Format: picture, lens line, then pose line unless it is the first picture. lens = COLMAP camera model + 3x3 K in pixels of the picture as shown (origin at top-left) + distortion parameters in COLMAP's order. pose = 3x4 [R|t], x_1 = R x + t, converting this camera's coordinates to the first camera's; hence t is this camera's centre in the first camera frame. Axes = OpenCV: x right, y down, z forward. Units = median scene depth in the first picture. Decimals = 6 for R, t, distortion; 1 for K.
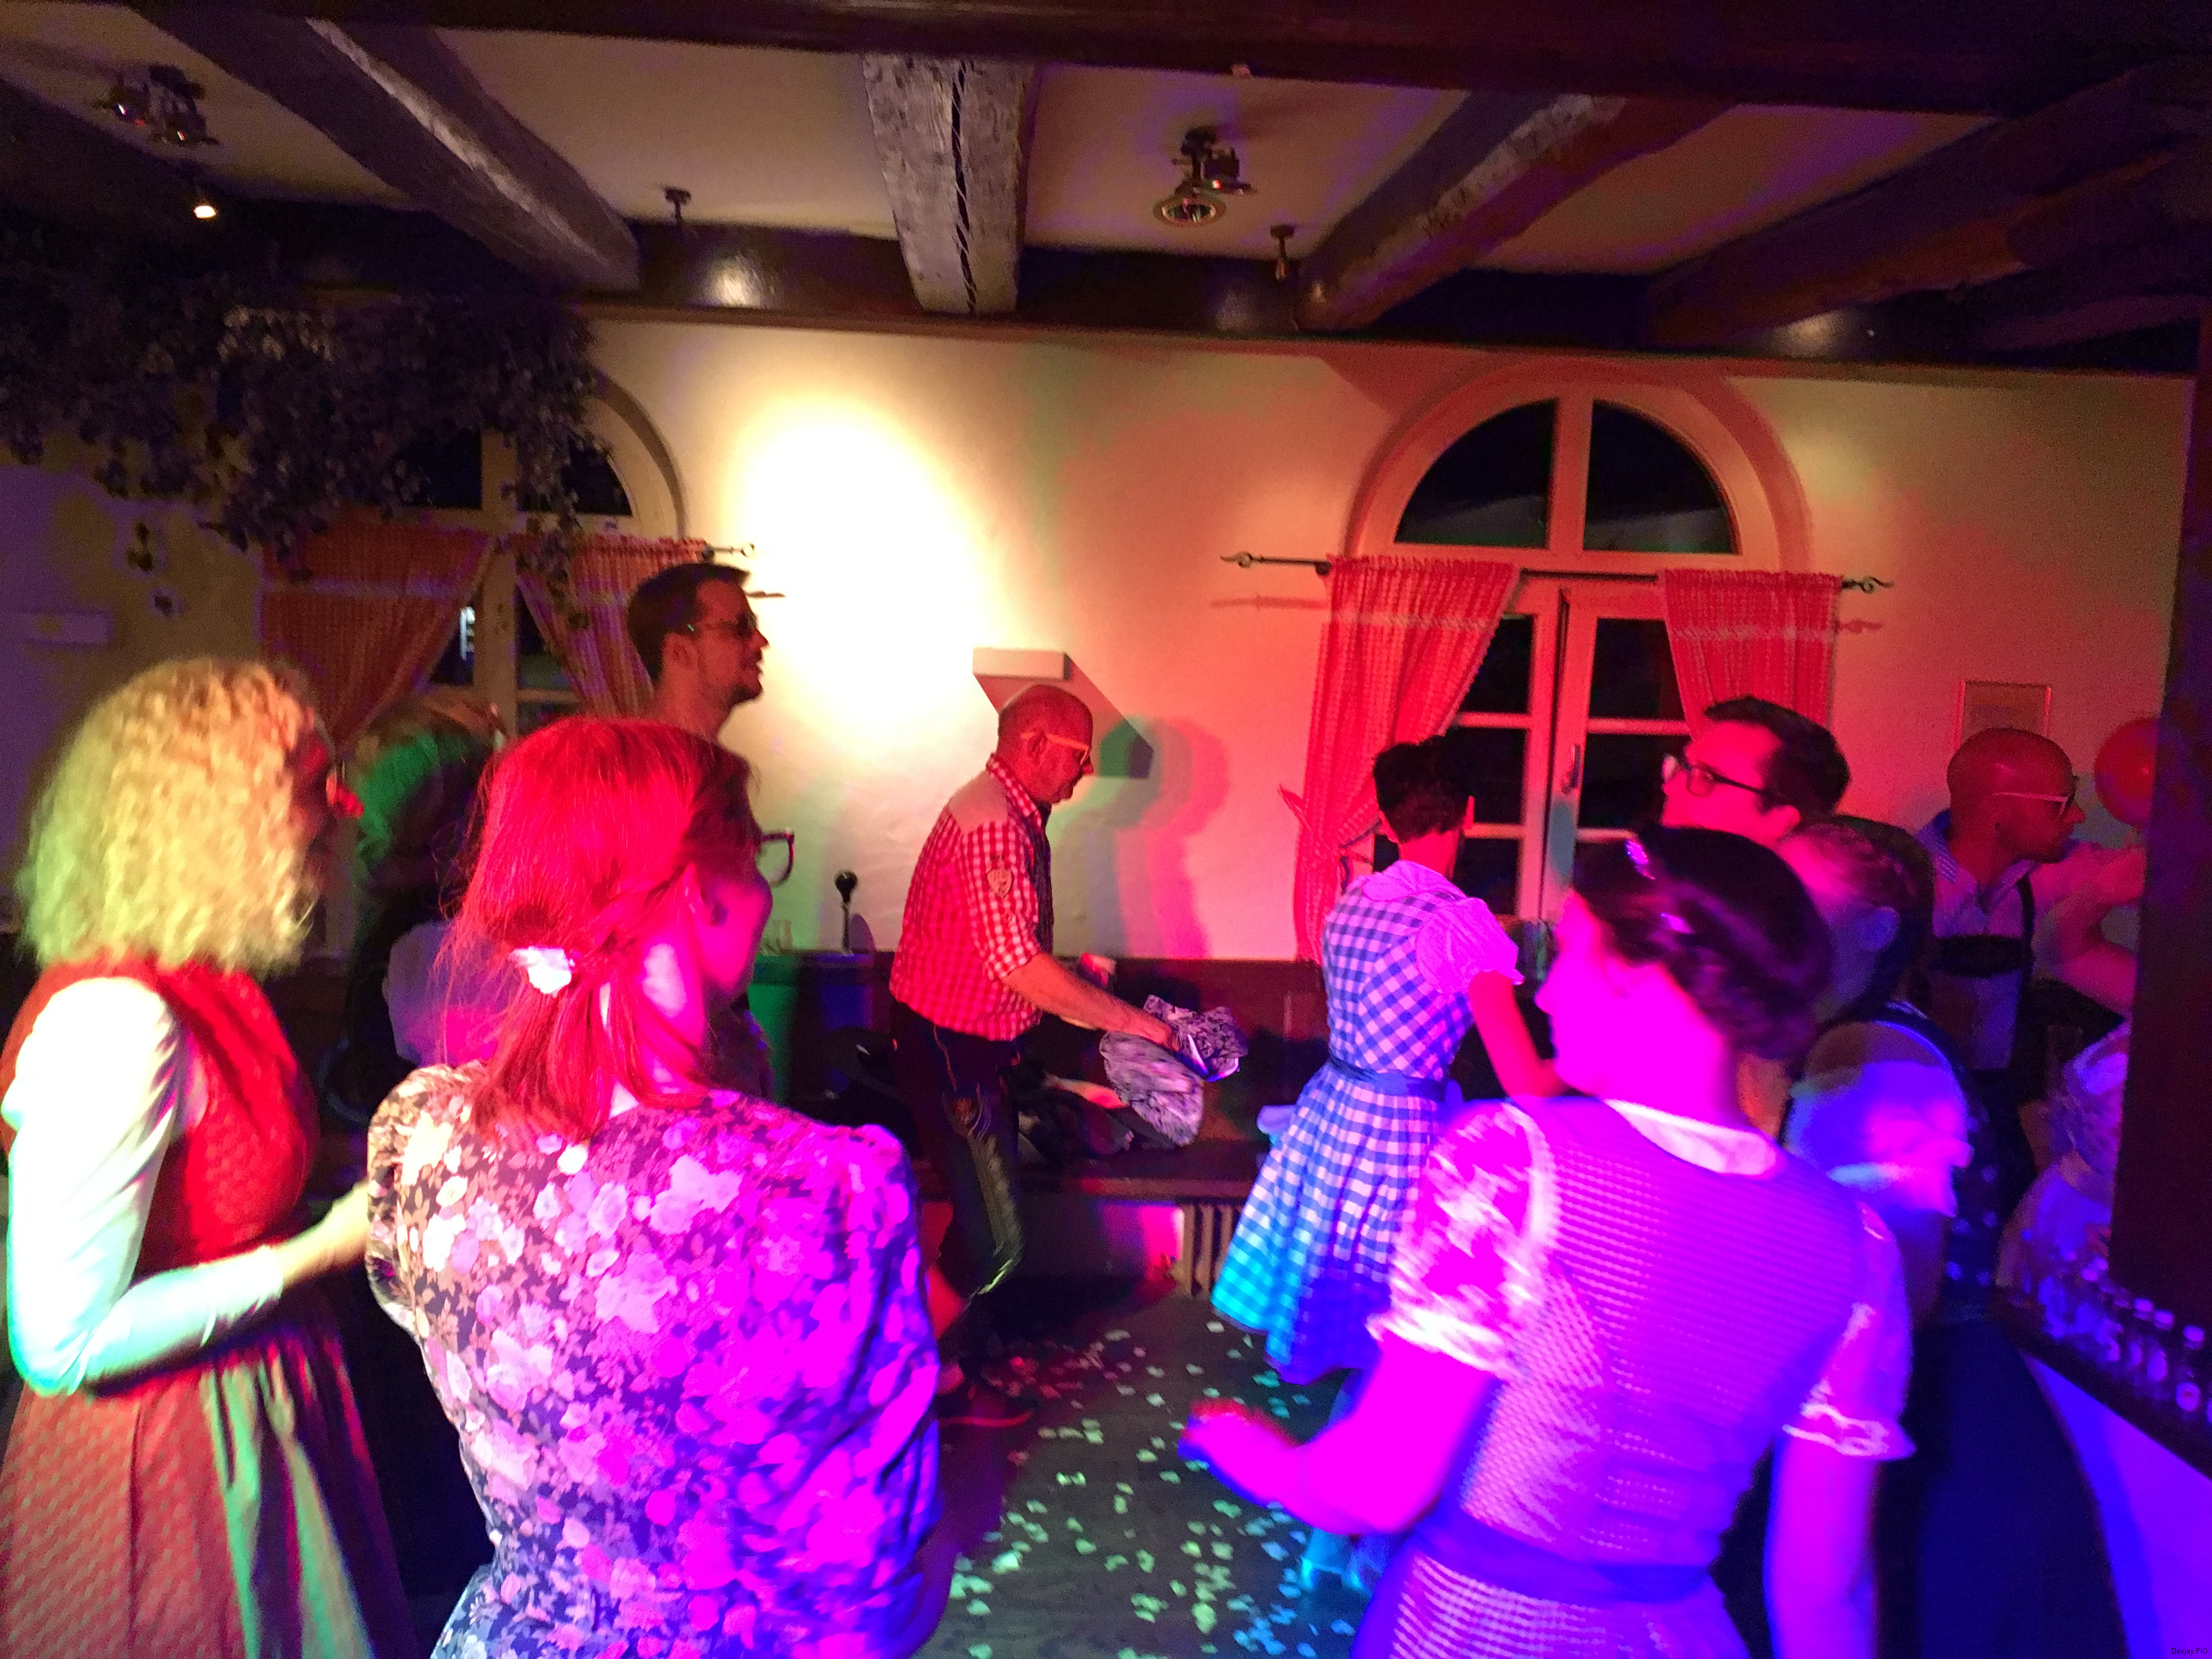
lens RADIAL K [[1849.2, 0, 1083.7], [0, 1849.2, 820.1], [0, 0, 1]] dist [0.091299, -0.122520]
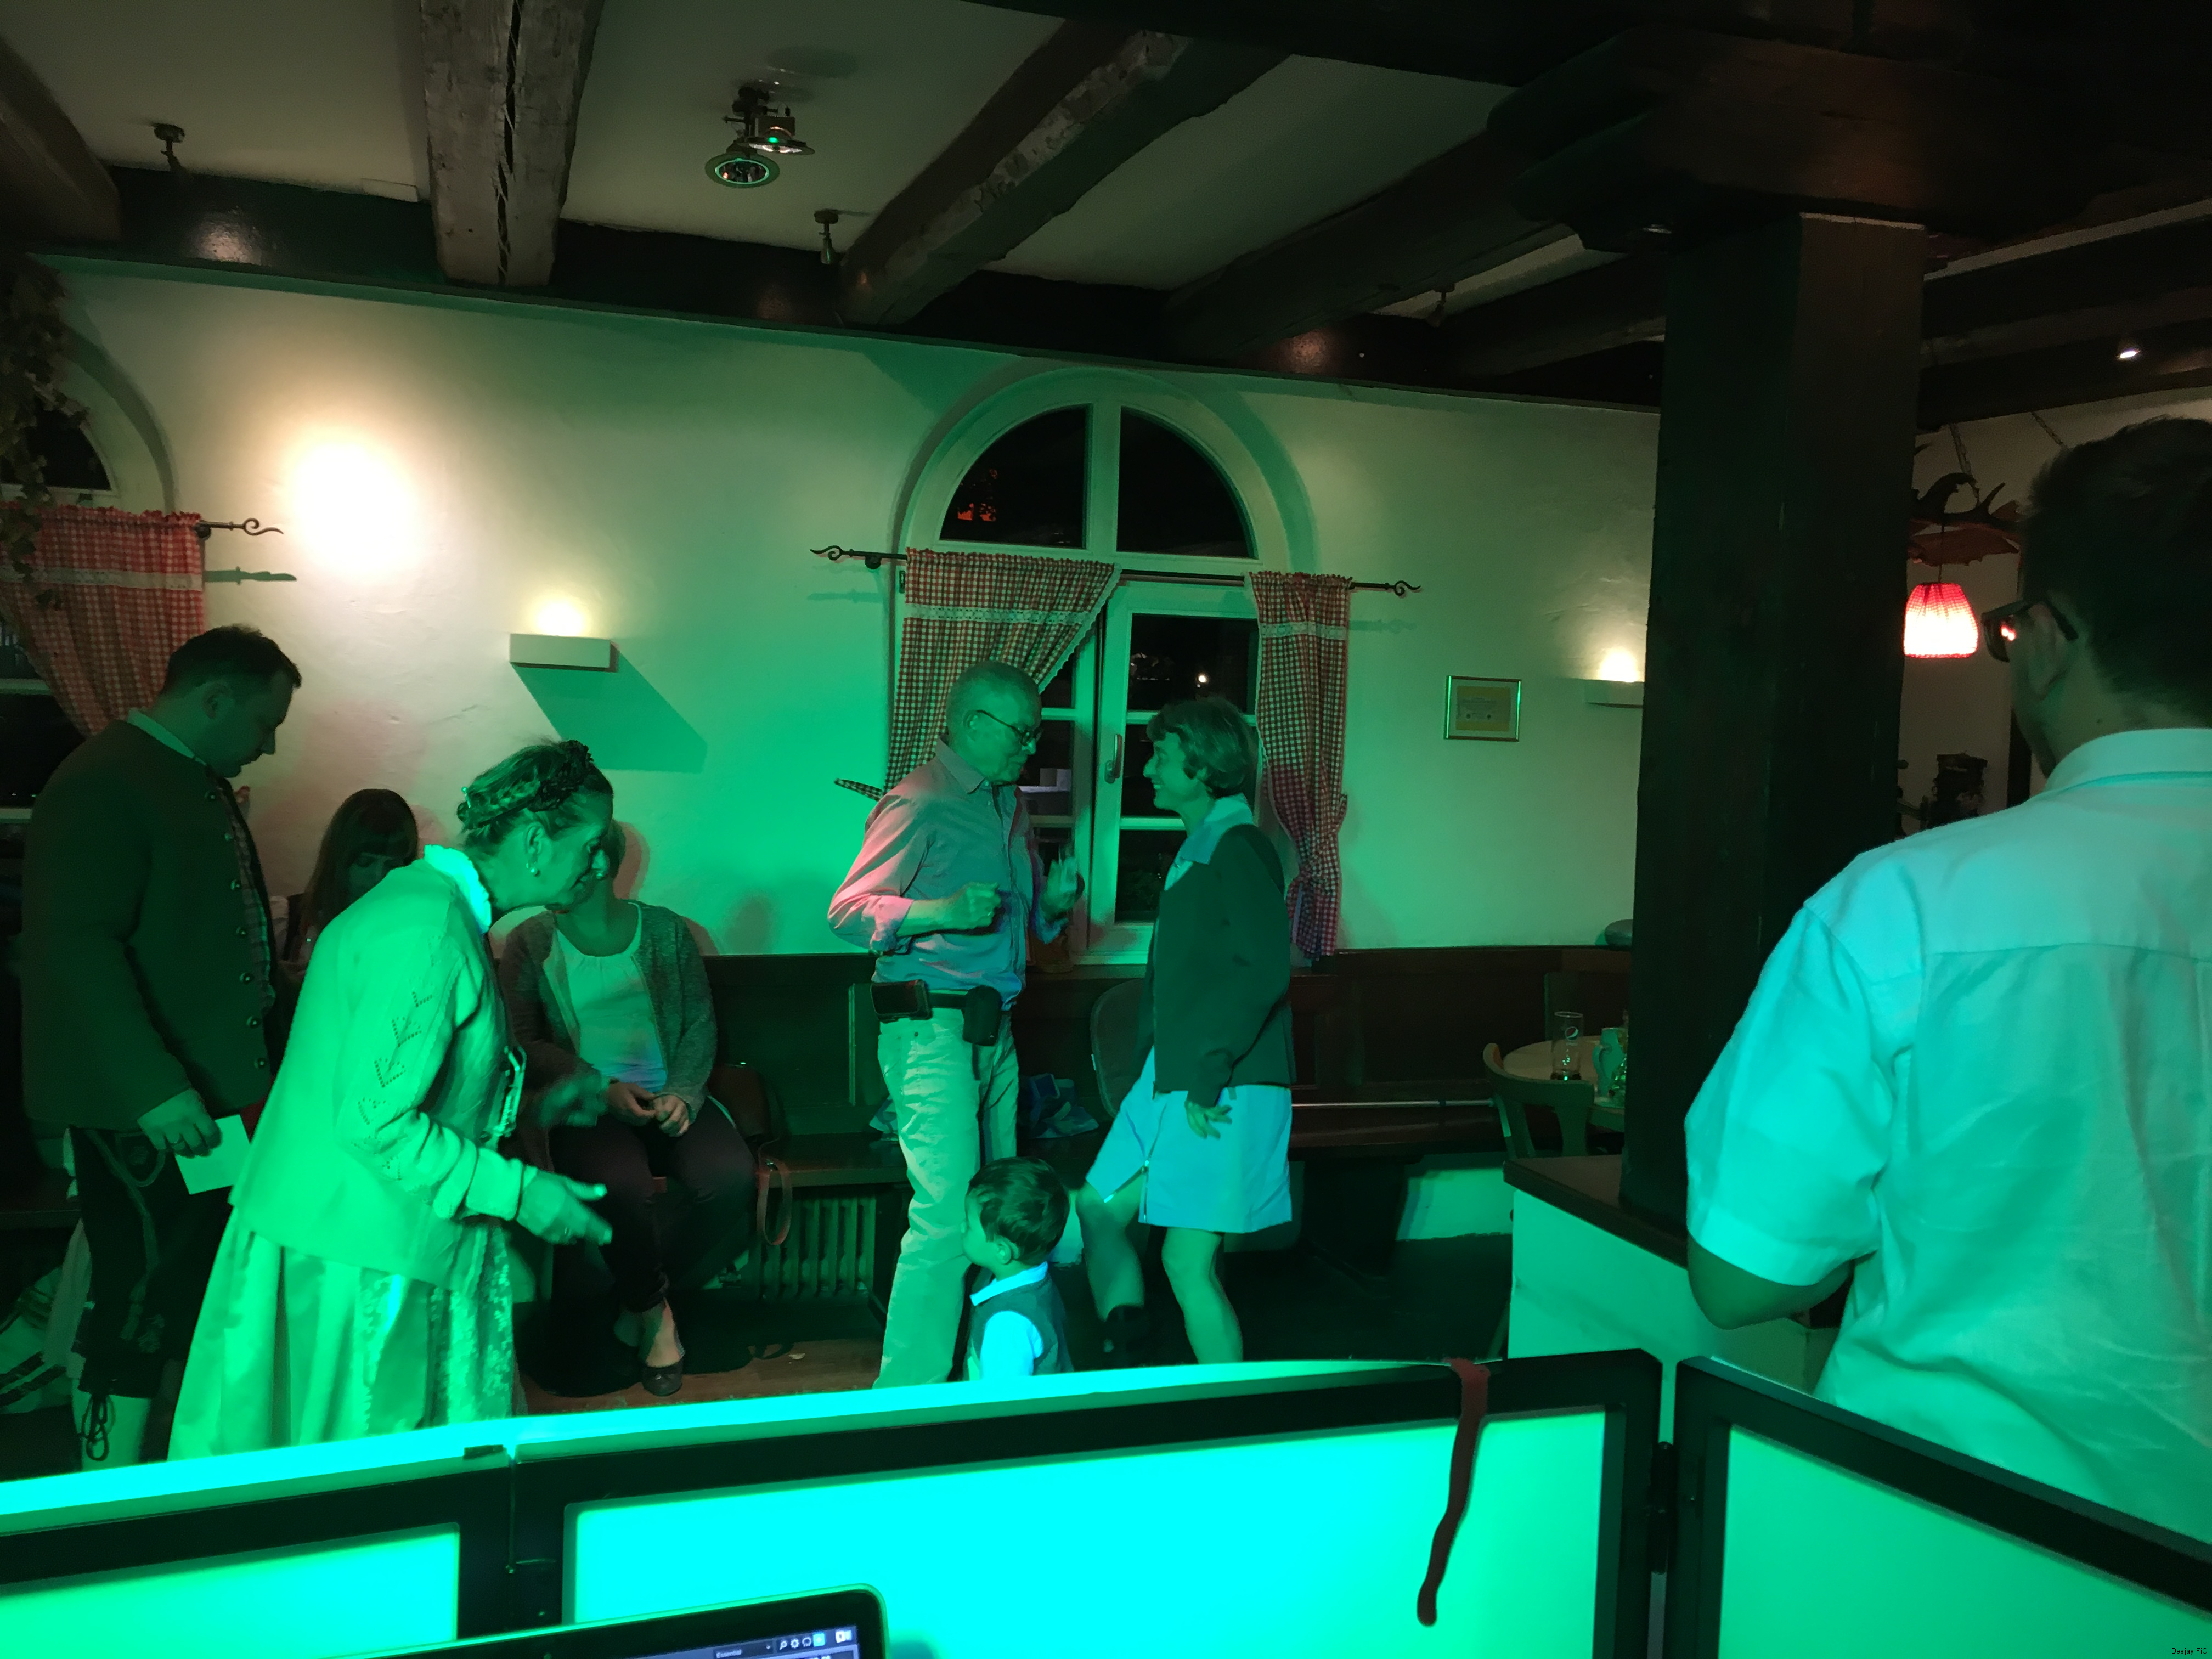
lens RADIAL K [[1859.2, 0, 1080.9], [0, 1859.2, 827.4], [0, 0, 1]] dist [0.077906, -0.105616]
pose [[0.966085, -0.023110, 0.257189, -0.027655], [0.032301, 0.998980, -0.031569, 0.048462], [-0.256197, 0.038806, 0.965845, -0.000364]]
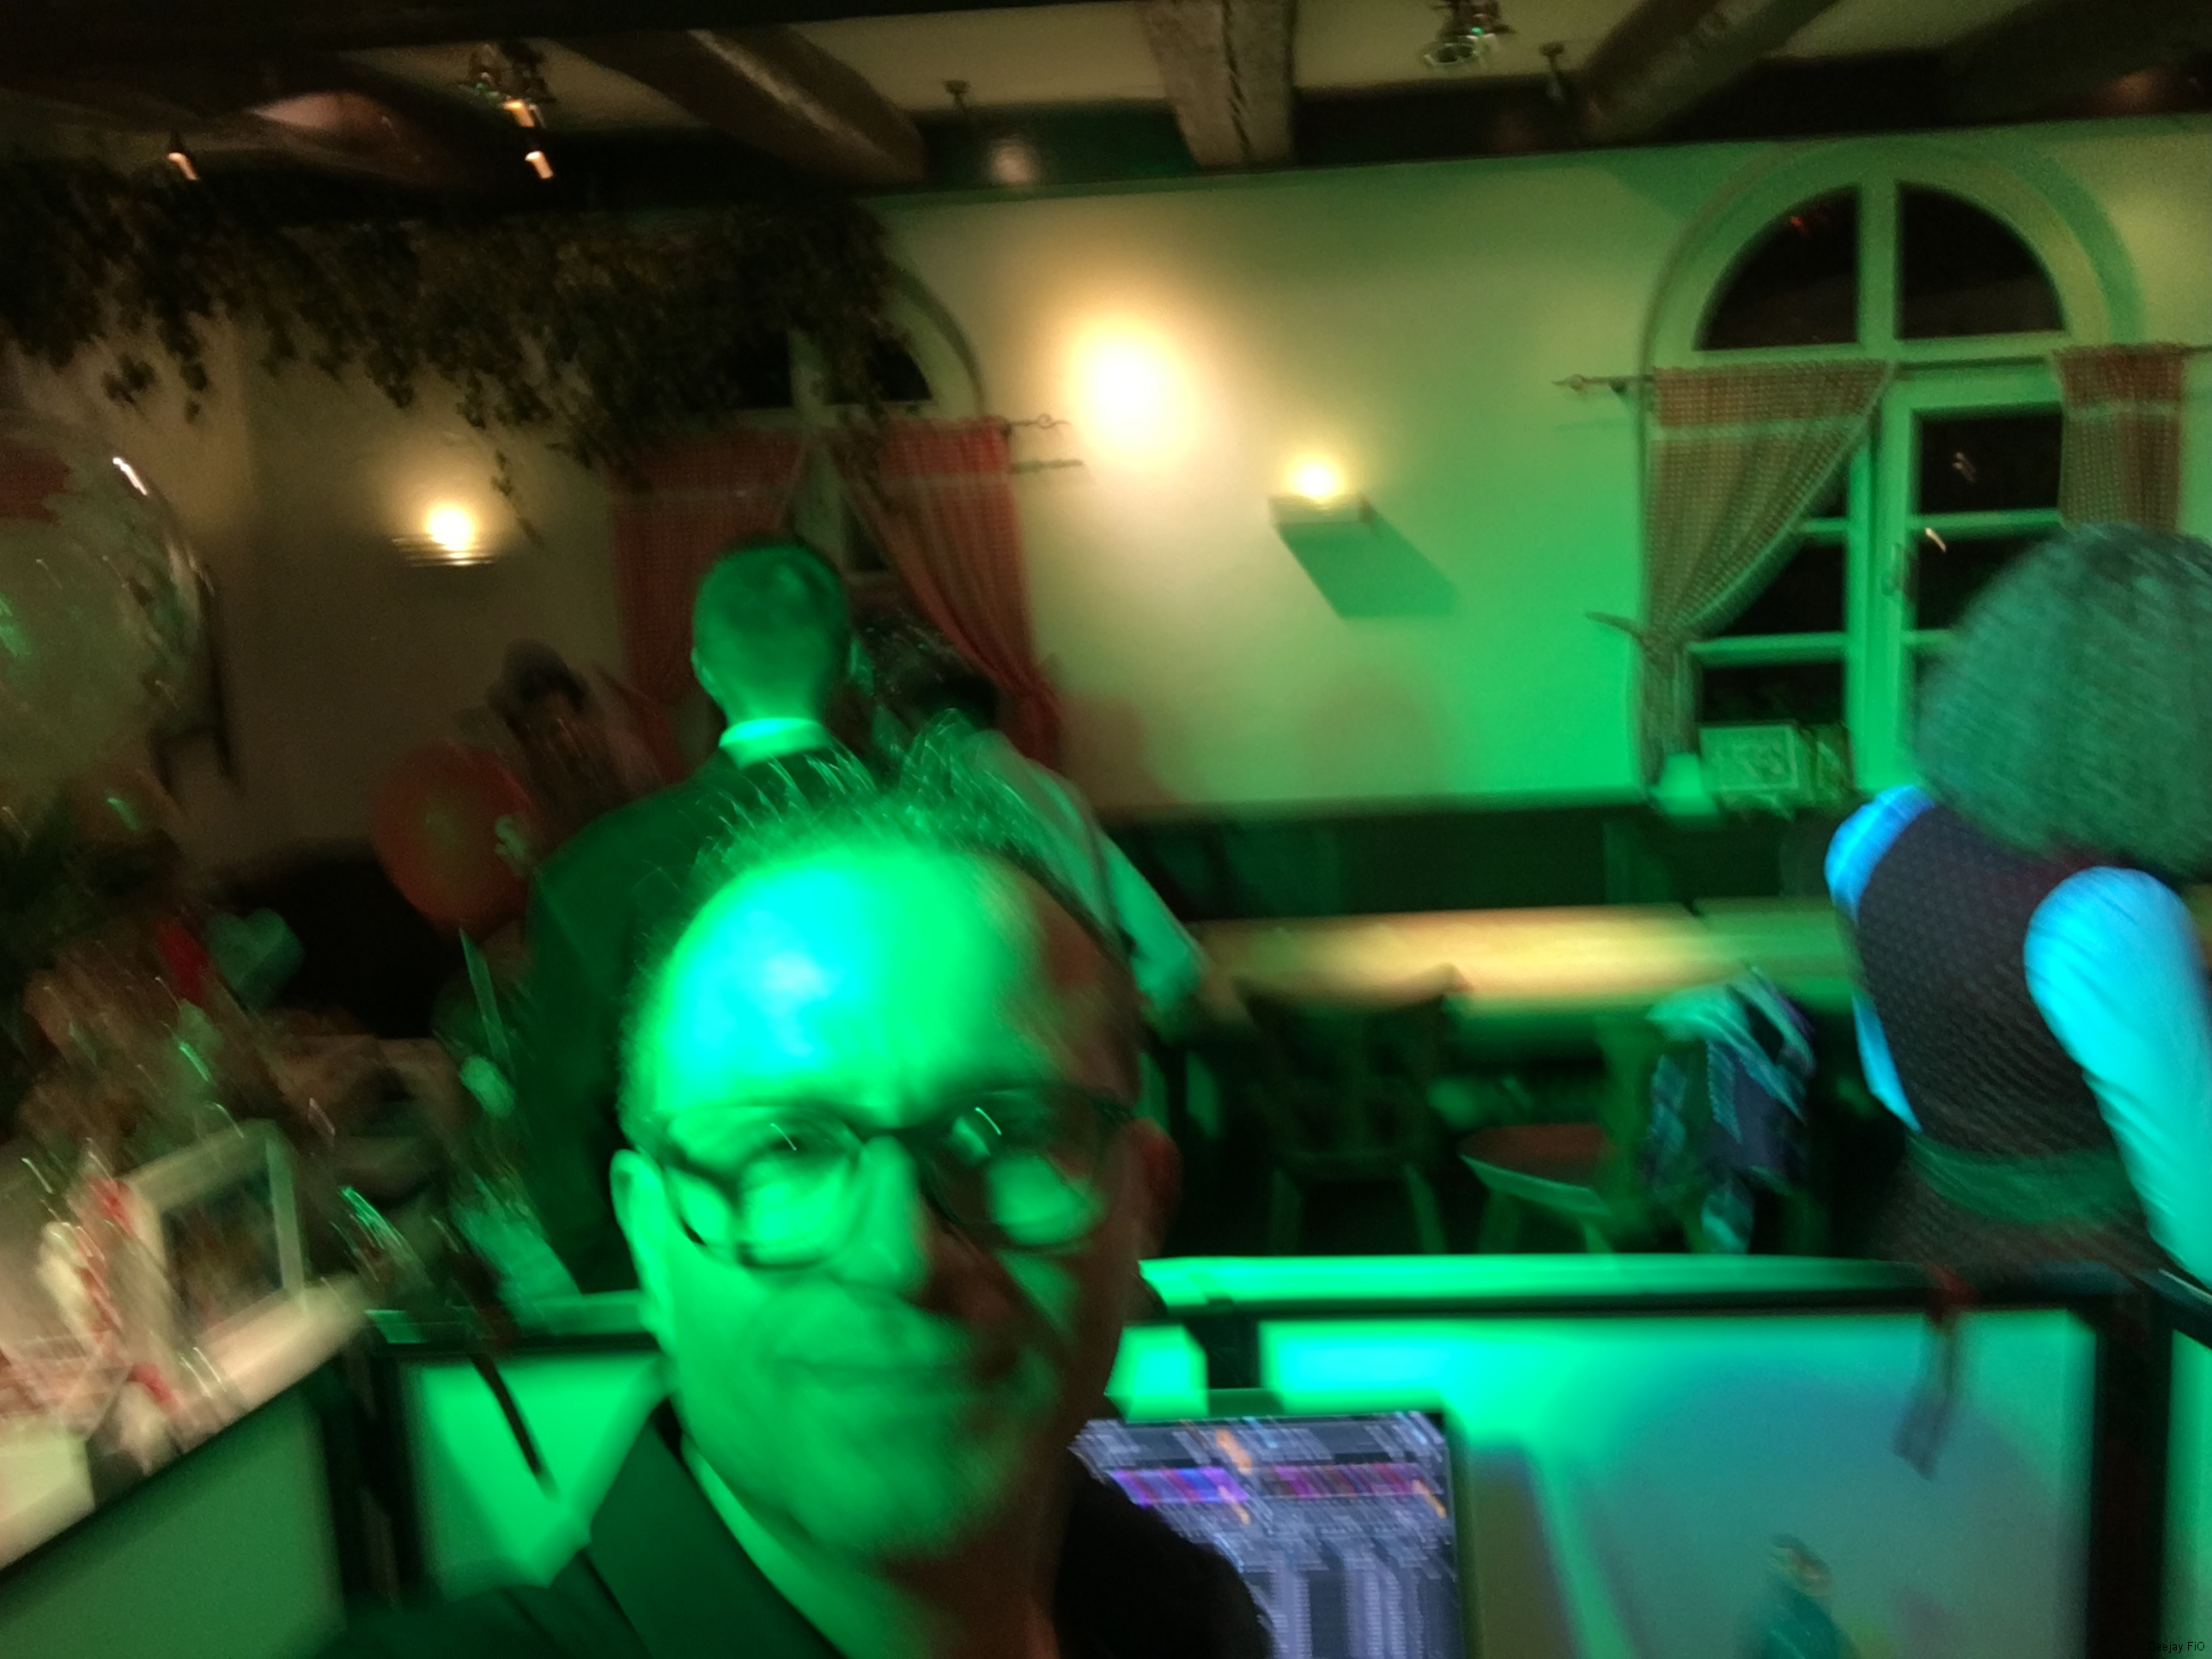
lens RADIAL K [[2041.2, 0, 1113.8], [0, 2041.2, 818.8], [0, 0, 1]] dist [-0.000552, 0.003423]
pose [[0.987732, -0.062972, -0.142899, 0.004764], [0.072779, 0.995262, 0.064471, 0.003425], [0.138162, -0.074080, 0.987635, -0.129990]]
